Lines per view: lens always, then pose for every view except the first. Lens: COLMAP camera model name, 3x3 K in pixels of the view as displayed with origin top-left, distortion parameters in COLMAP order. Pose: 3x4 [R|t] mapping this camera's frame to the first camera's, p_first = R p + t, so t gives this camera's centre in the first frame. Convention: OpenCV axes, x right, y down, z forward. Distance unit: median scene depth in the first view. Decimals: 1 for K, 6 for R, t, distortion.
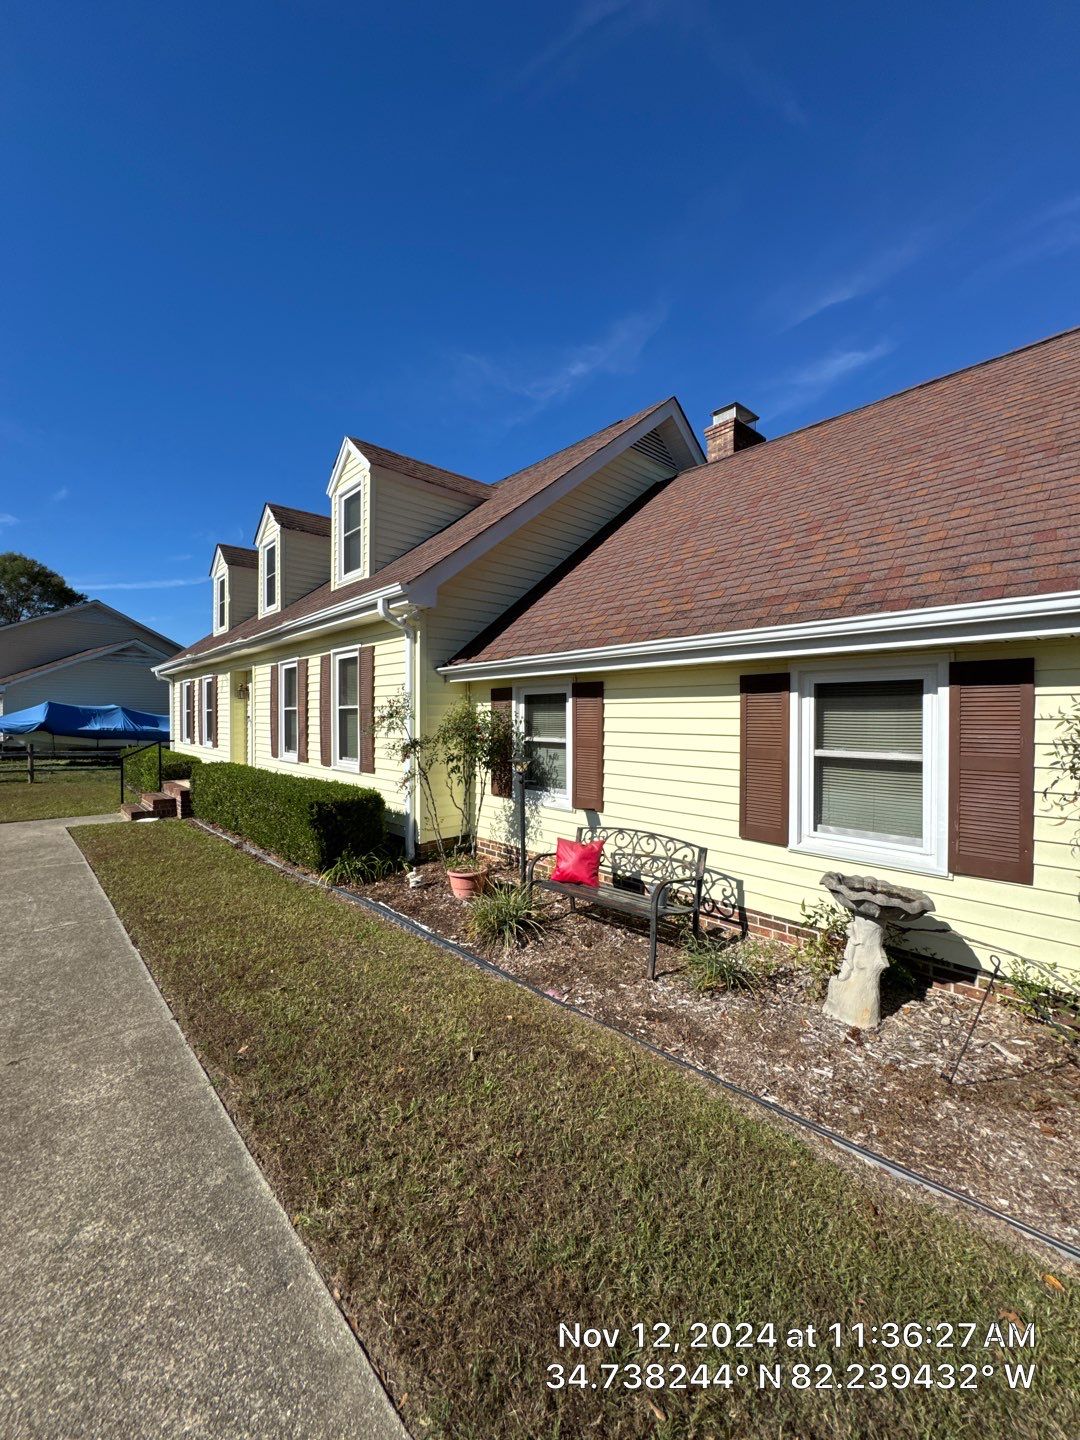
lens RADIAL K [[574.8, 0, 540.0], [0, 574.8, 720.0], [0, 0, 1]] dist [-0.000383, 0.000263]
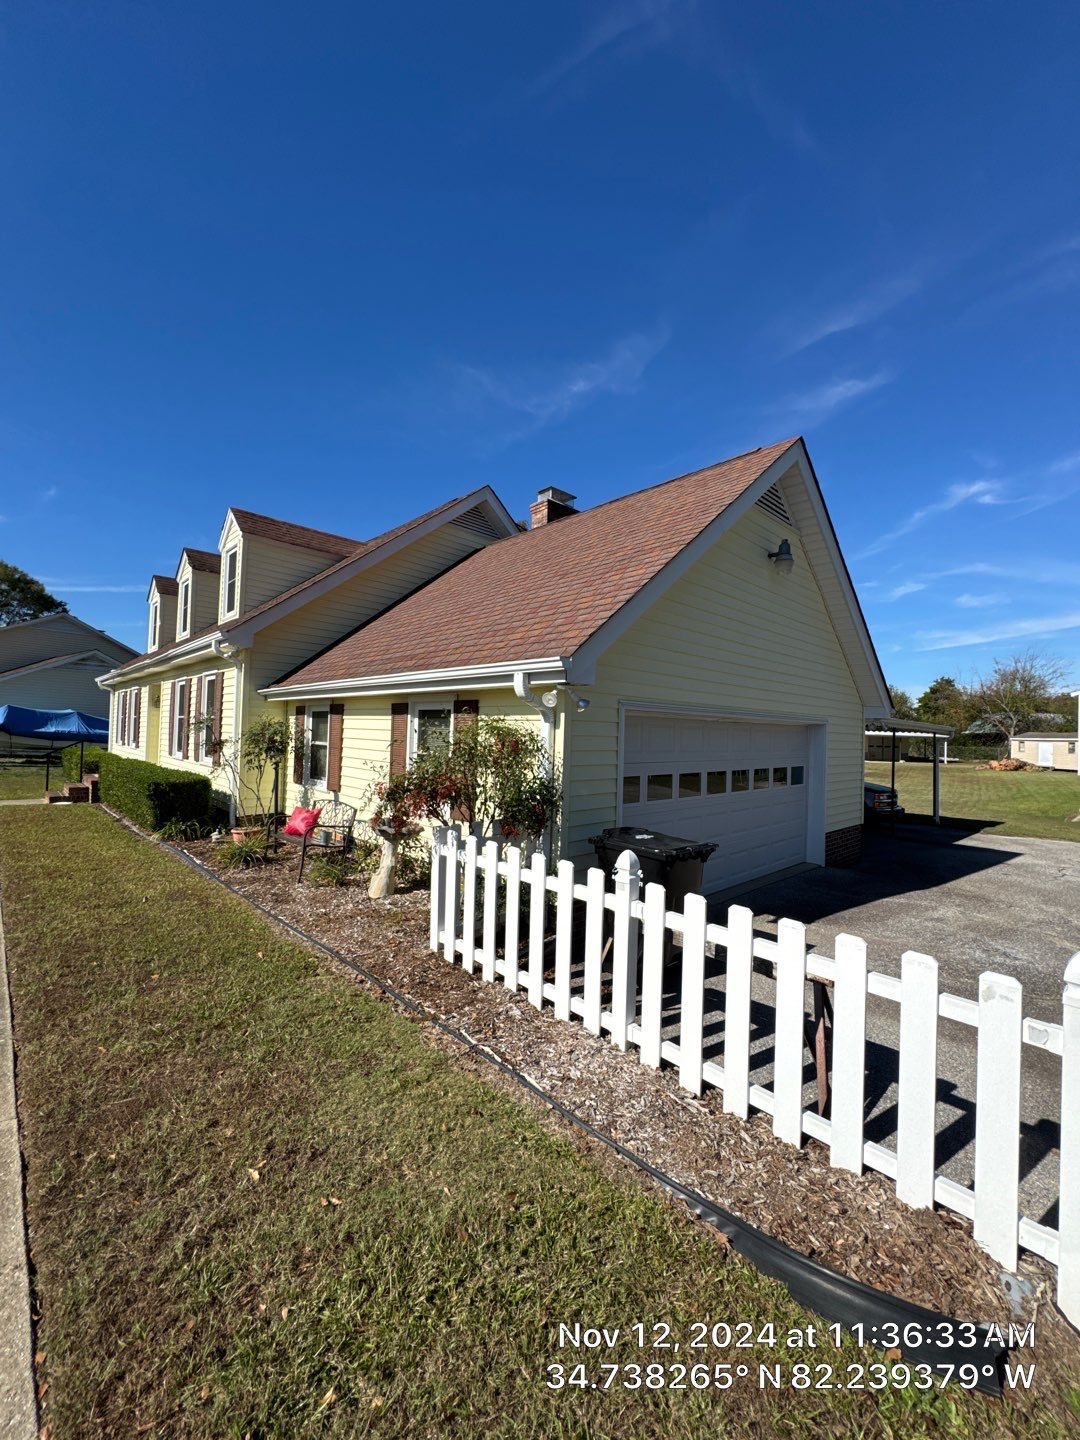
lens RADIAL K [[574.8, 0, 540.0], [0, 574.8, 720.0], [0, 0, 1]] dist [-0.000383, 0.000263]
pose [[0.999577, 0.023473, 0.017171, 0.327767], [-0.023048, 0.999433, -0.024542, -0.000378], [-0.017737, 0.024136, 0.999551, -0.272280]]
